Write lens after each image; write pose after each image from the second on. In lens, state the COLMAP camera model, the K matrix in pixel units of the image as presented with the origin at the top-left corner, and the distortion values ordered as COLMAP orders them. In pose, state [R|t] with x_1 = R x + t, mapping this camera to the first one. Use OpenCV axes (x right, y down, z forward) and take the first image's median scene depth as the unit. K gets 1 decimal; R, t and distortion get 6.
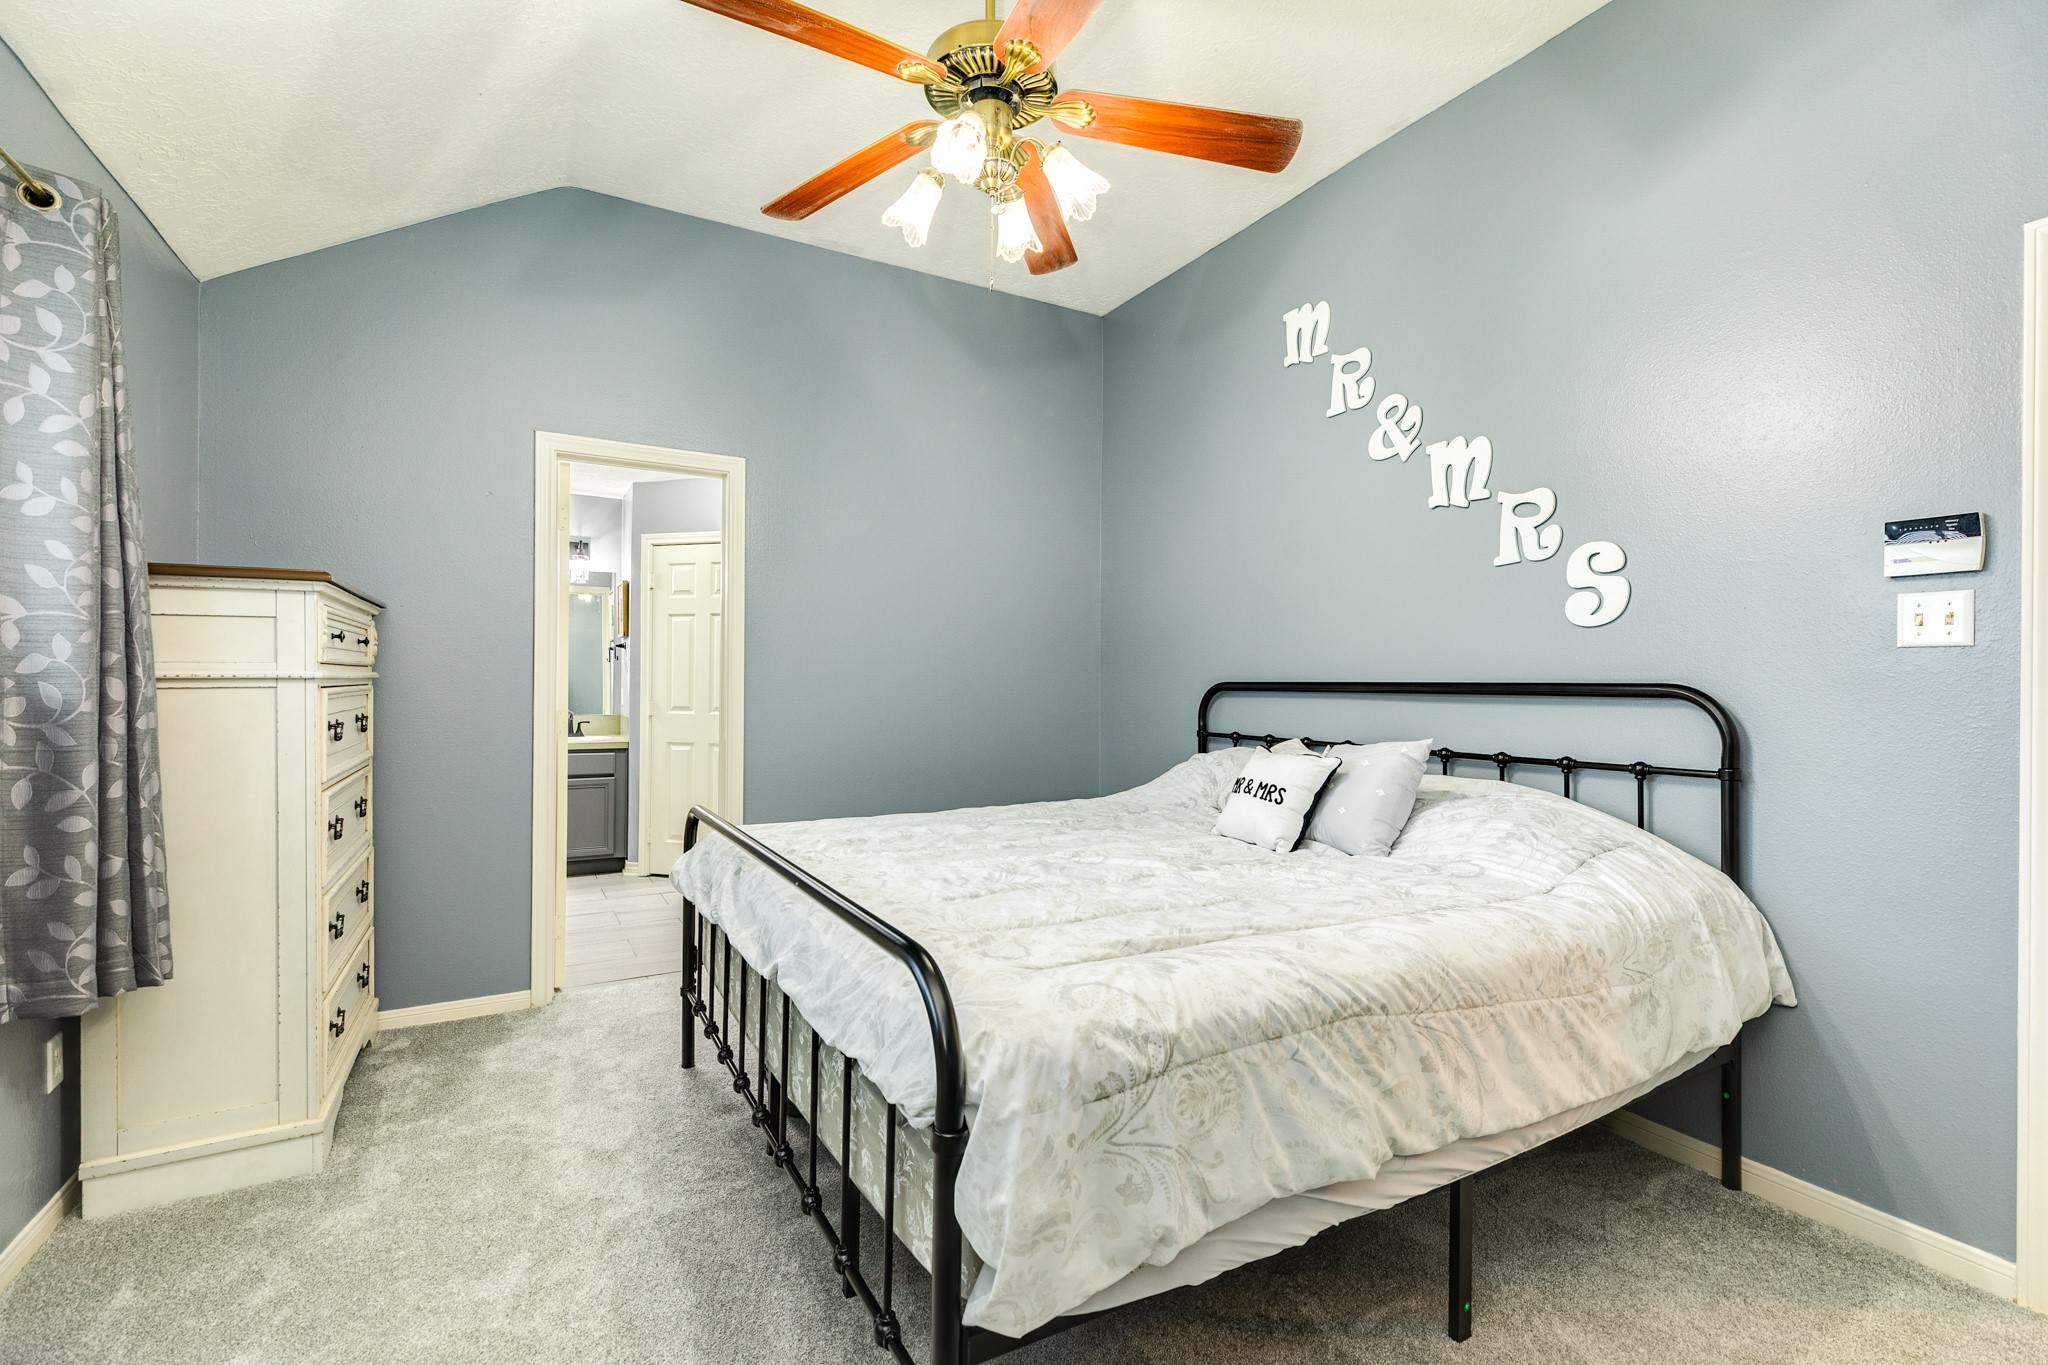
lens RADIAL K [[908.5, 0, 1029.1], [0, 908.5, 682.5], [0, 0, 1]] dist [0.011635, -0.000055]
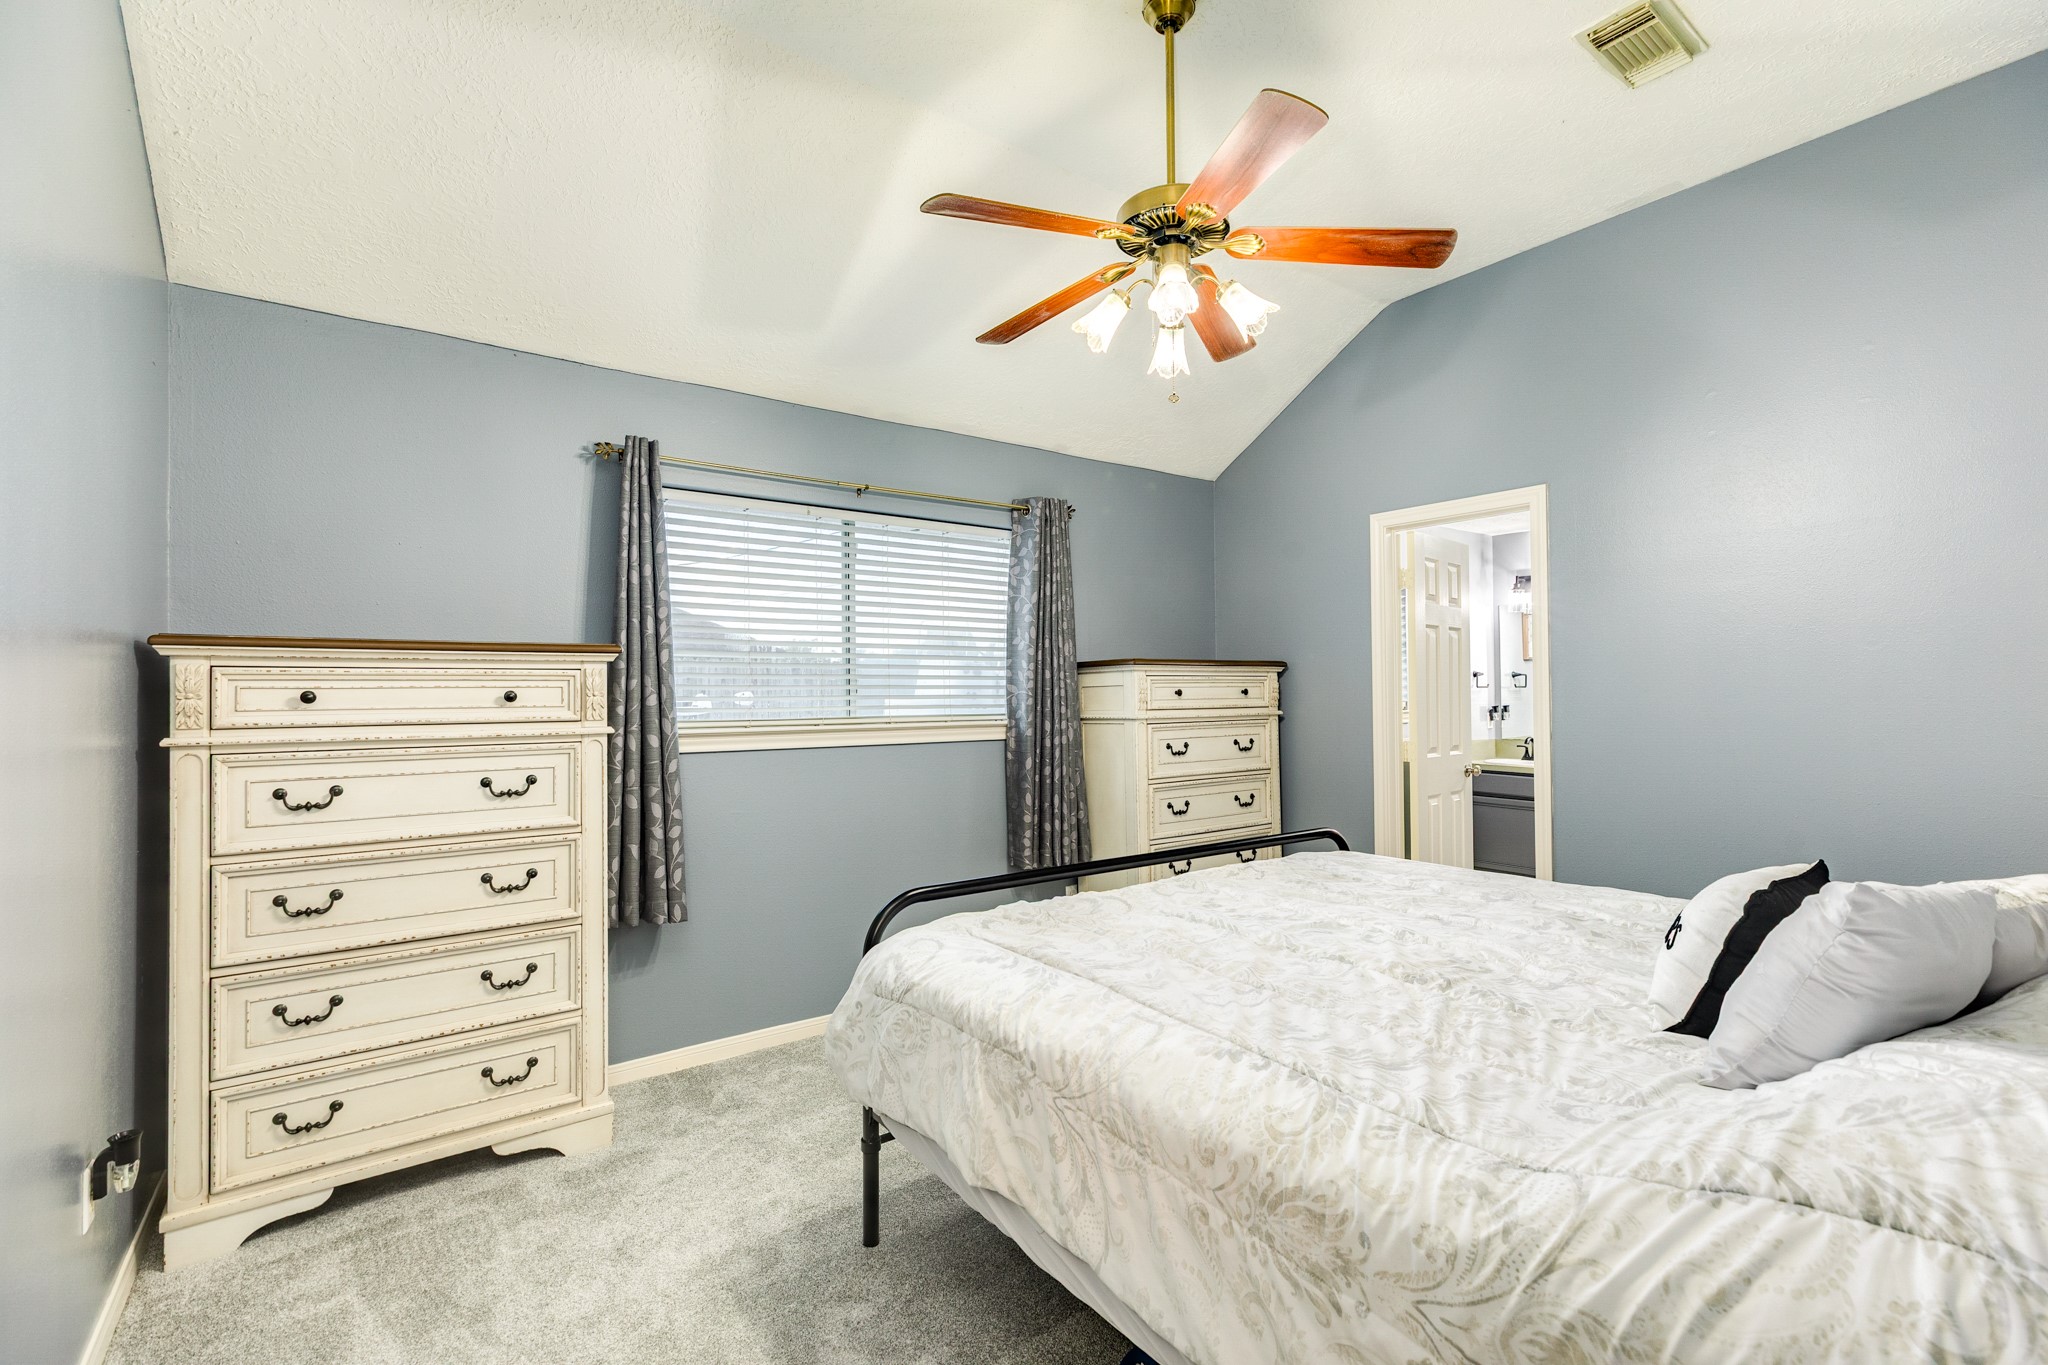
lens RADIAL K [[908.5, 0, 1030.0], [0, 908.5, 691.2], [0, 0, 1]] dist [0.011635, -0.000055]
pose [[0.124004, -0.015097, -0.992167, 1.176516], [0.007717, 0.999869, -0.014249, -0.042952], [0.992252, -0.005889, 0.124104, 0.724962]]
